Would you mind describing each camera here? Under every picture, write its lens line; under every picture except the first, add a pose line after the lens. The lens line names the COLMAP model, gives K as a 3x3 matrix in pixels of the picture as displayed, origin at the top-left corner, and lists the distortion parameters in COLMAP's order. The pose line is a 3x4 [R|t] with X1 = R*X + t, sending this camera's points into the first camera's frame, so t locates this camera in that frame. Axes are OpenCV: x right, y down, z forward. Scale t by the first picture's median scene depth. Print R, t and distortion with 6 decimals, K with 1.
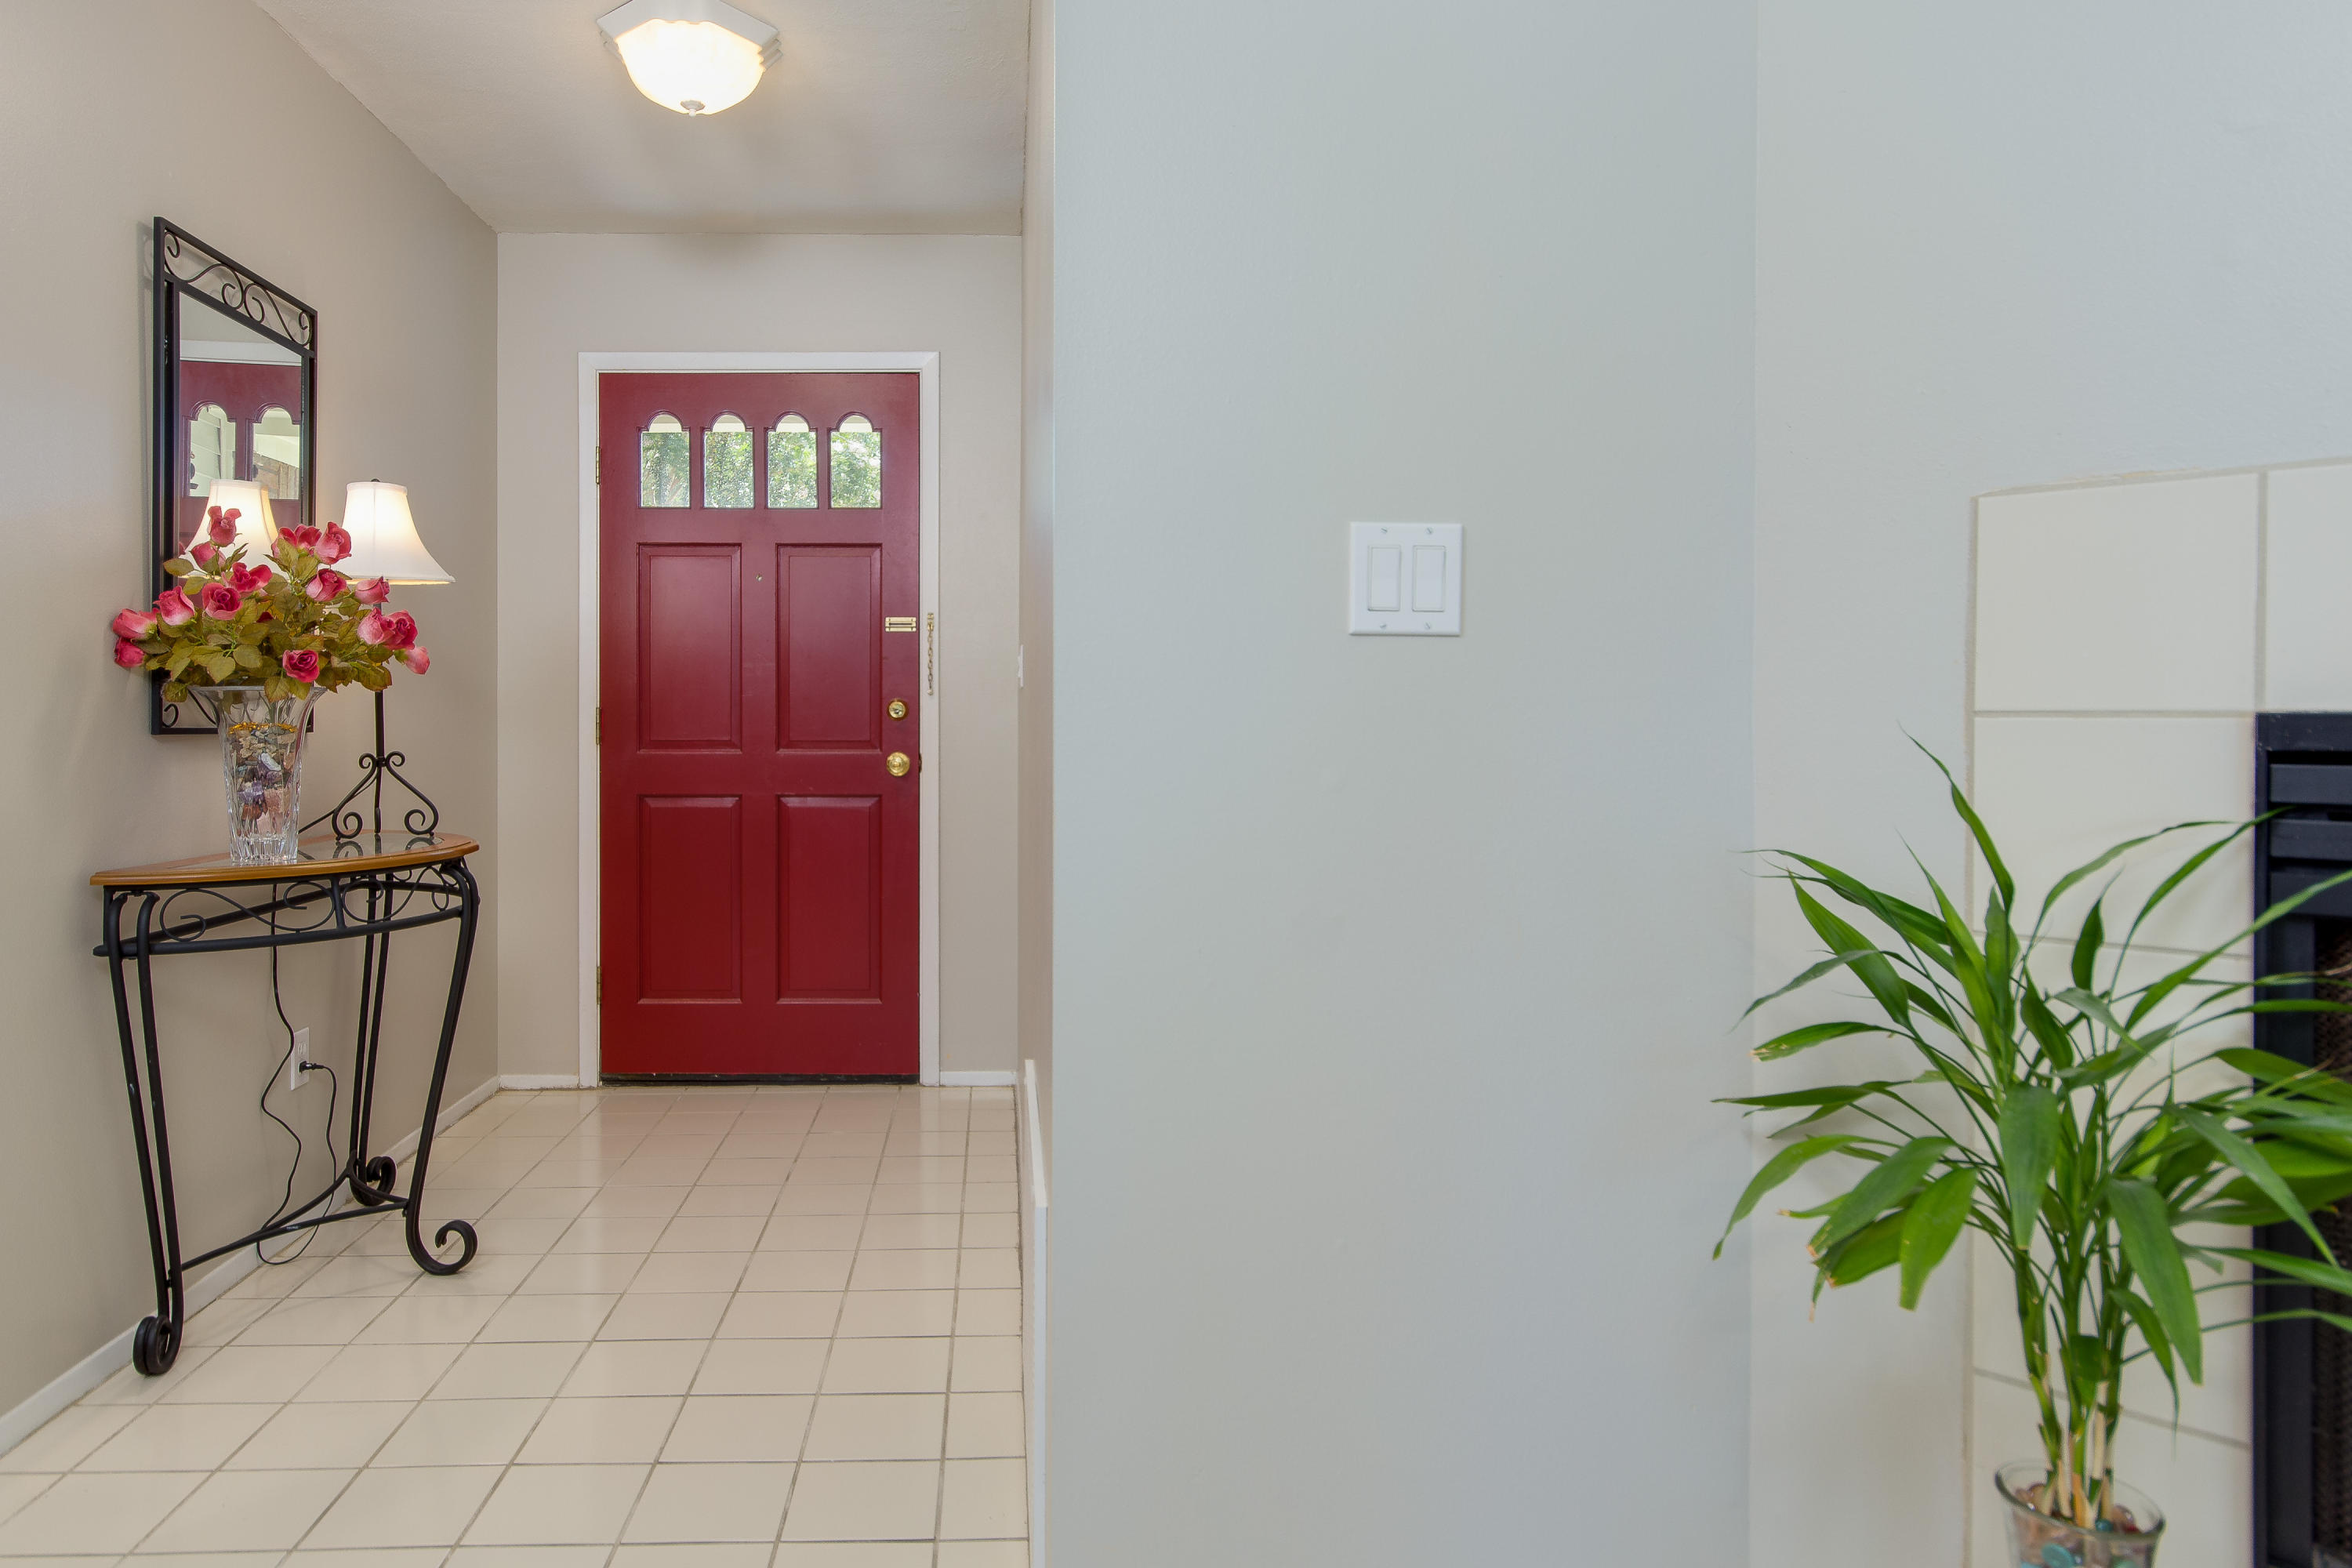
lens RADIAL K [[1422.6, 0, 1032.2], [0, 1422.6, 730.6], [0, 0, 1]] dist [0.000958, -0.000051]
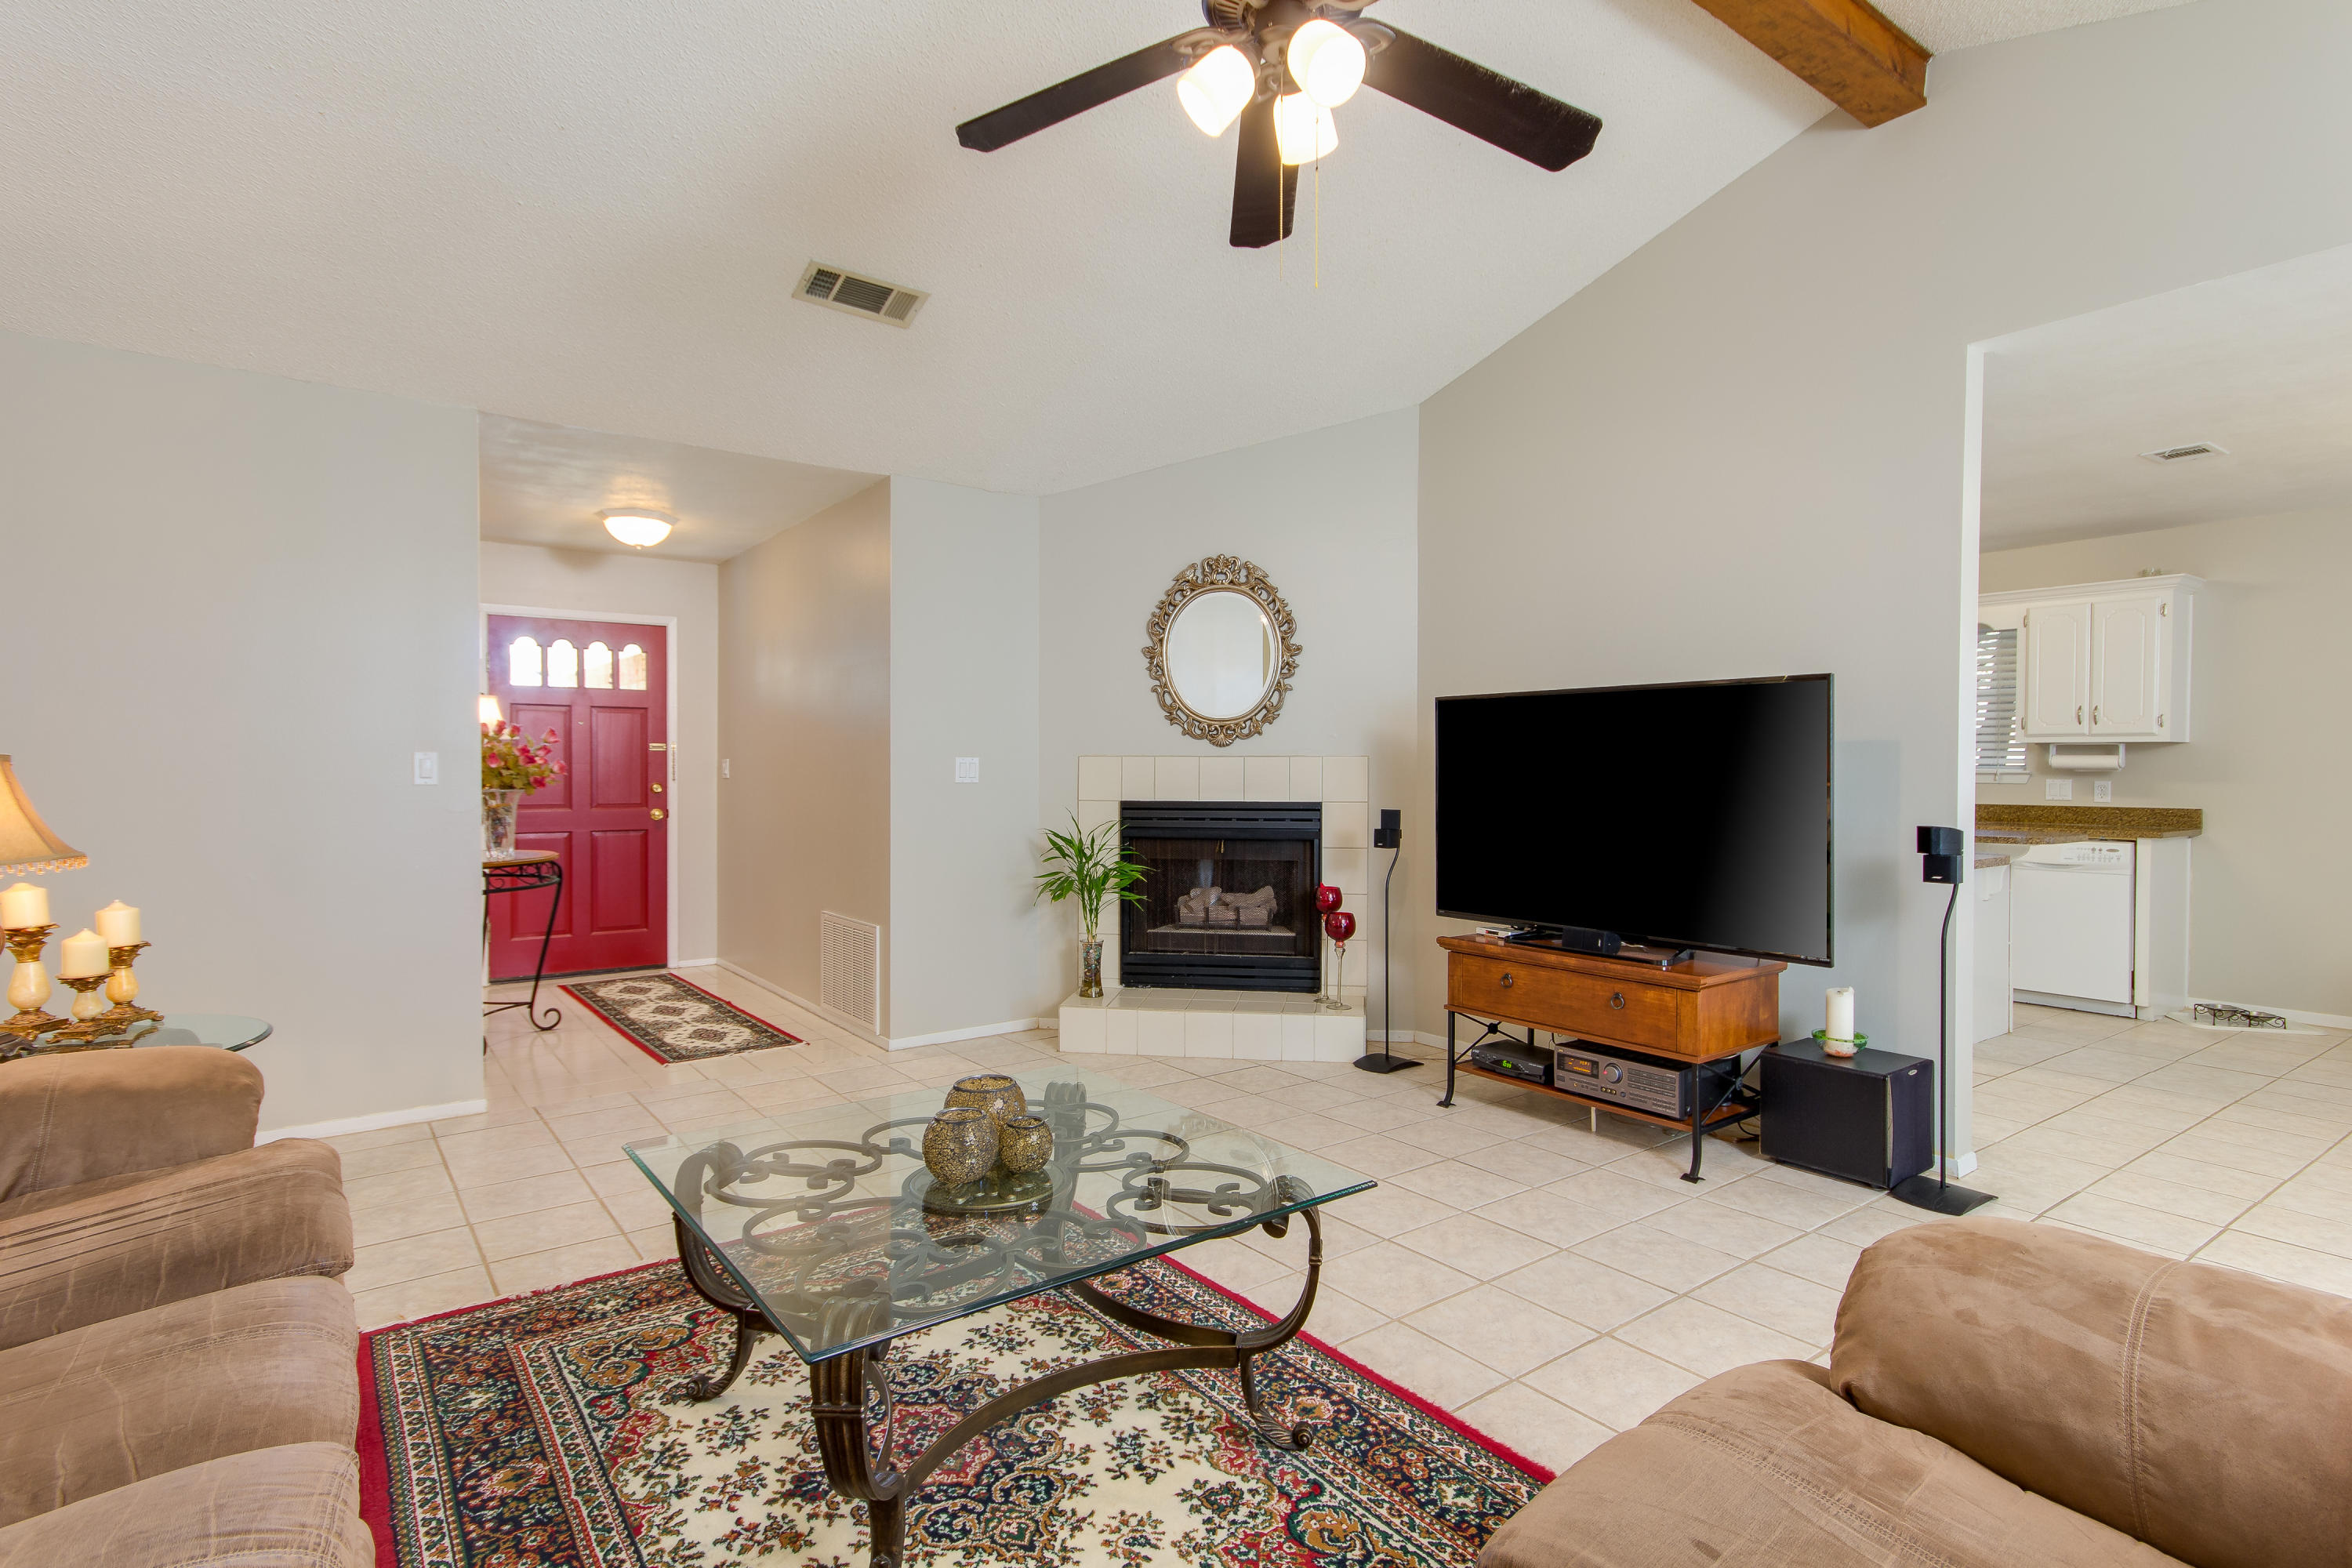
lens RADIAL K [[1166.2, 0, 1176.0], [0, 1166.2, 784.0], [0, 0, 1]] dist [0.012495, -0.000463]
pose [[0.813860, -0.005899, 0.581031, -0.758106], [0.001437, 0.999966, 0.008139, -0.054244], [-0.581059, -0.005789, 0.813841, -1.335324]]
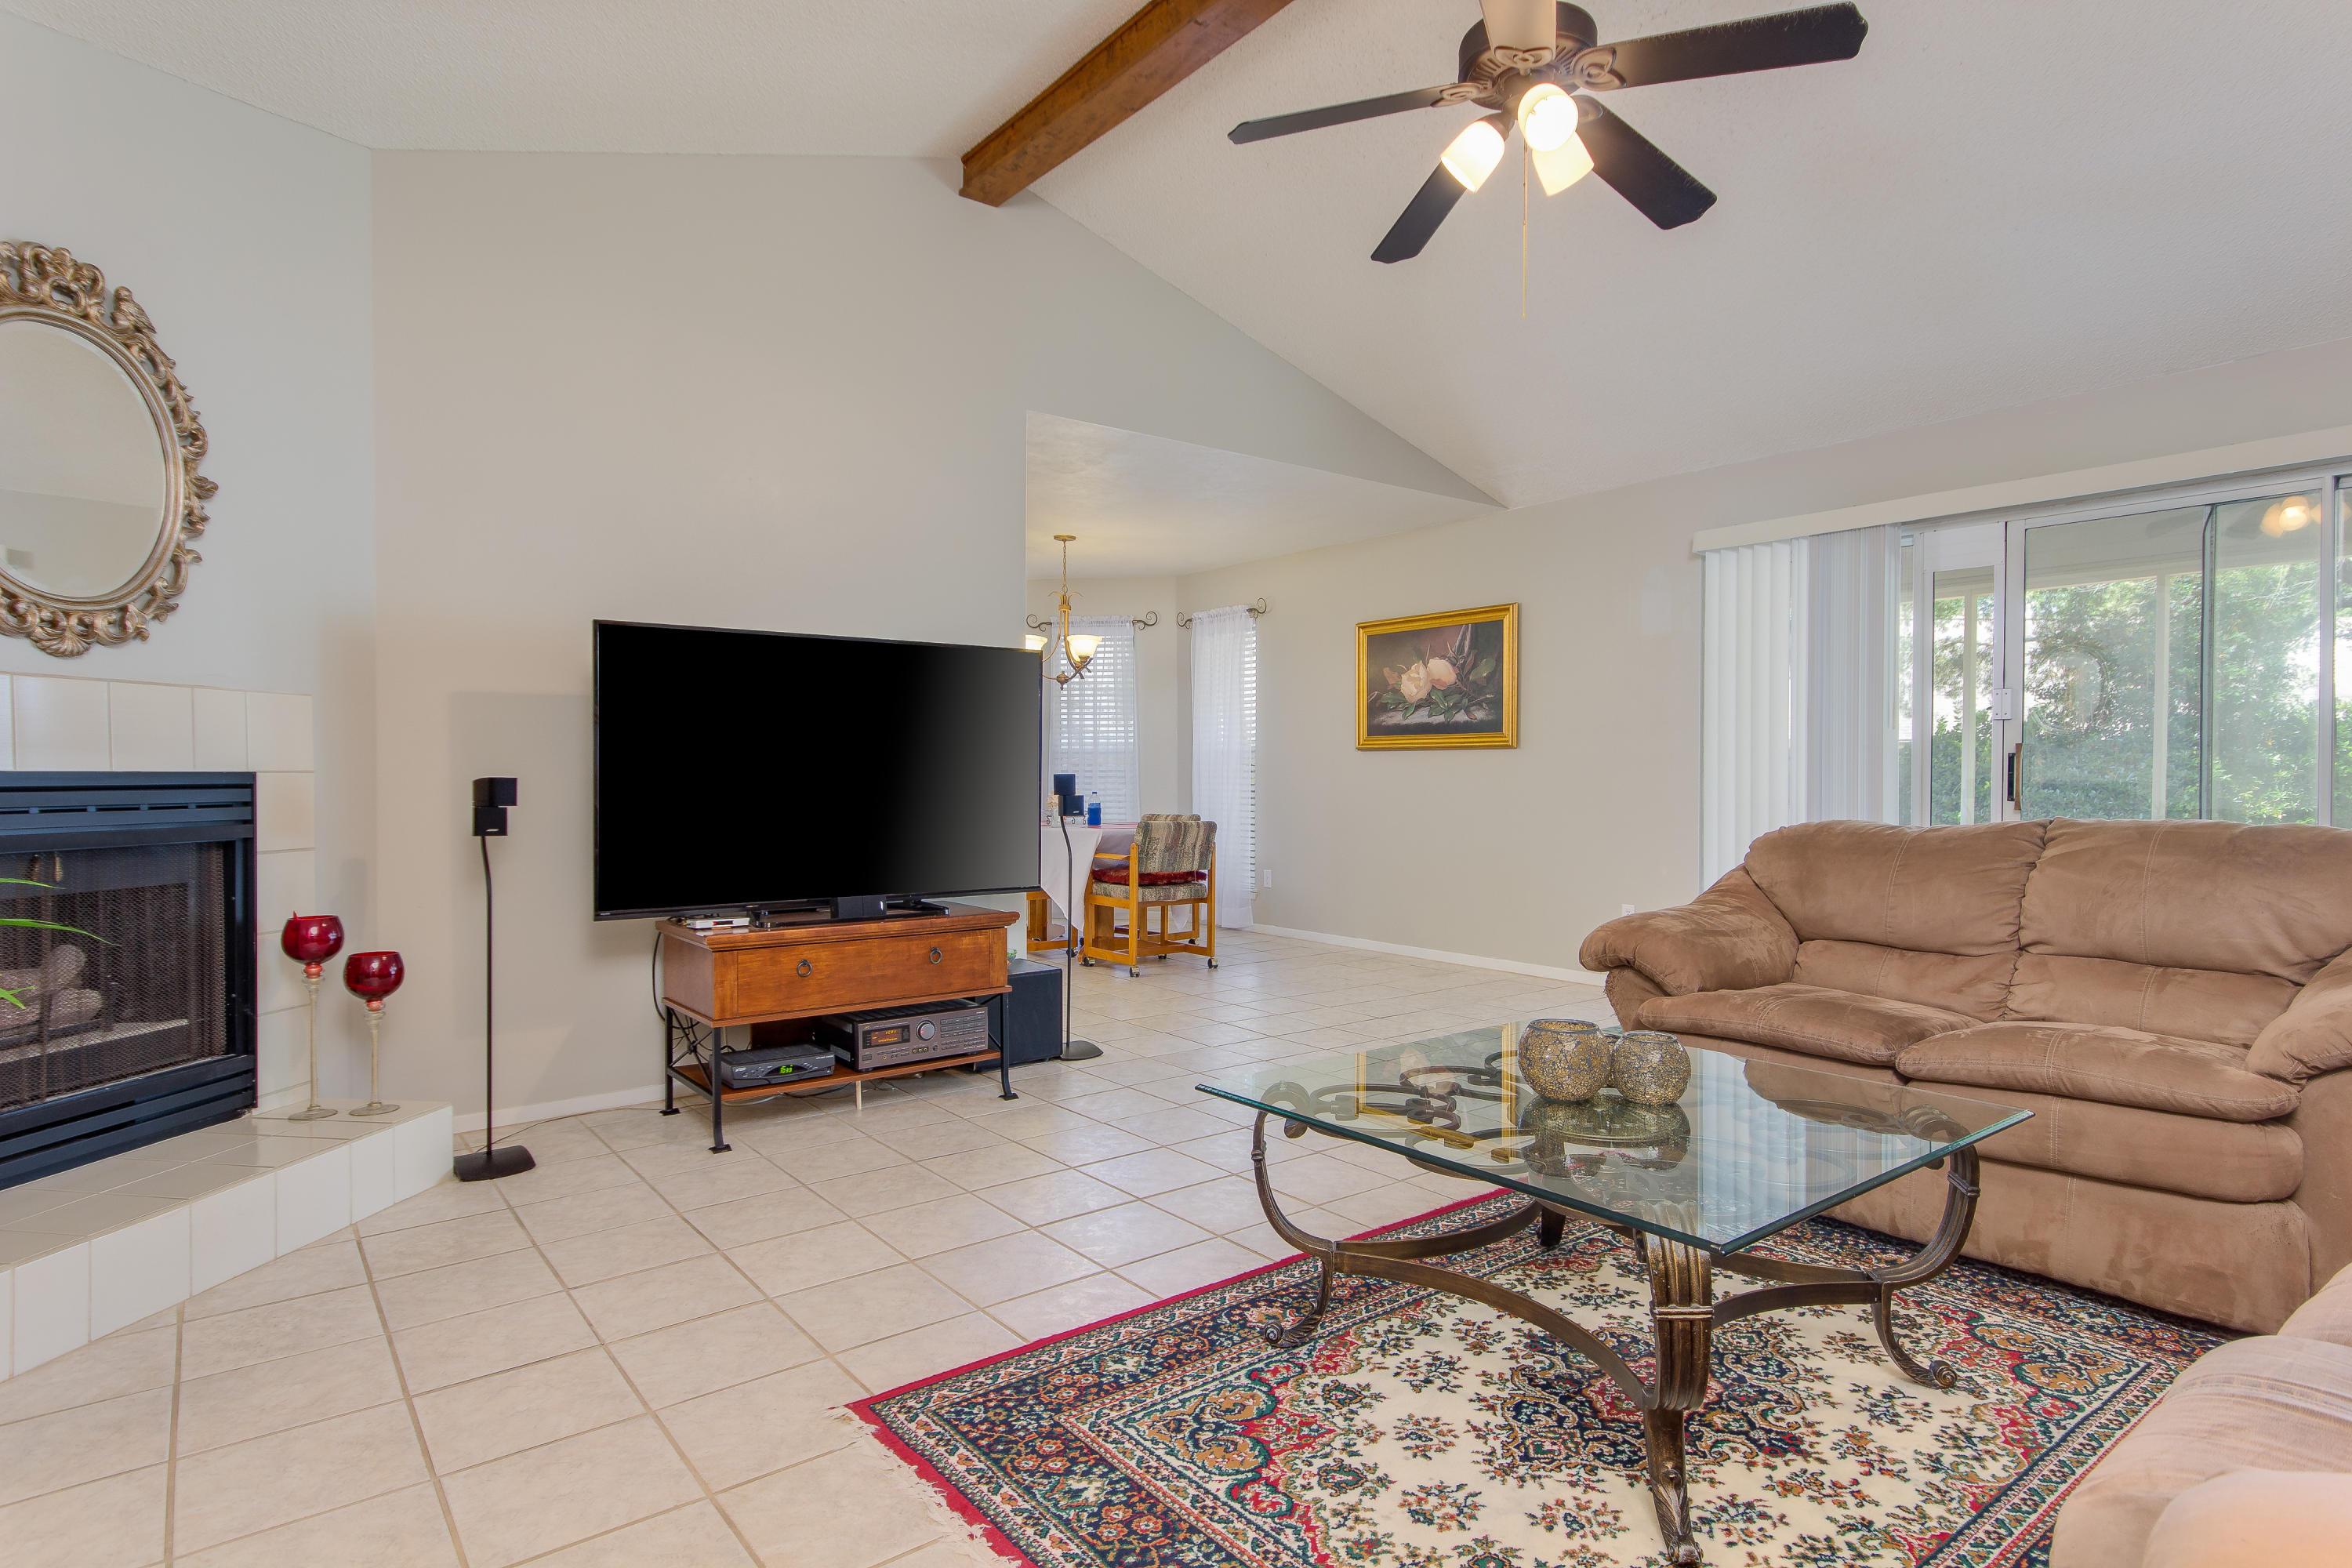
lens RADIAL K [[1244.5, 0, 1208.4], [0, 1244.5, 784.8], [0, 0, 1]] dist [-0.001947, 0.000355]
pose [[-0.602627, -0.005200, 0.798006, -0.908082], [0.007965, 0.999890, 0.012530, 0.000906], [-0.797983, 0.013907, -0.602520, 0.218517]]
